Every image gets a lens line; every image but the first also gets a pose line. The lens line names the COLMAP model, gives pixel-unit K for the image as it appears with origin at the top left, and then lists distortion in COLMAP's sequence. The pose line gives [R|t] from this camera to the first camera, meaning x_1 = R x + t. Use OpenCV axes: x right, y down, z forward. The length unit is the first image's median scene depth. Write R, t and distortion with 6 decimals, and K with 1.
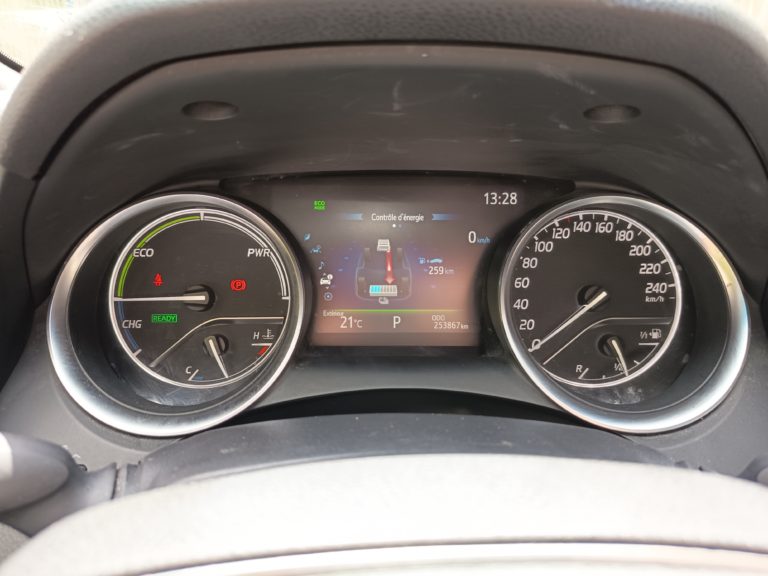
lens RADIAL K [[541.0, 0, 384.0], [0, 541.0, 288.0], [0, 0, 1]] dist [0.070512, -0.098665]
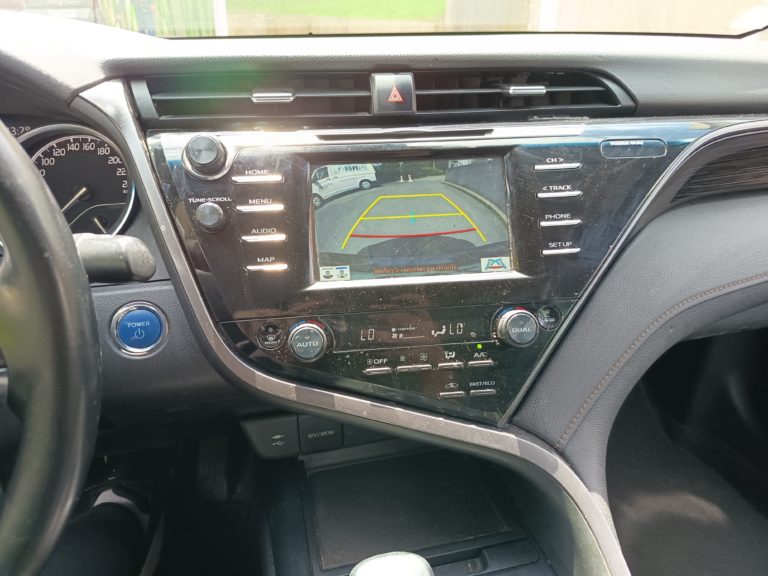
lens RADIAL K [[534.9, 0, 378.4], [0, 534.9, 289.2], [0, 0, 1]] dist [0.089018, -0.132361]
pose [[0.982803, -0.101038, 0.154560, 0.991724], [0.088851, 0.992510, 0.083842, 0.246924], [-0.161874, -0.068667, 0.984419, -0.699040]]
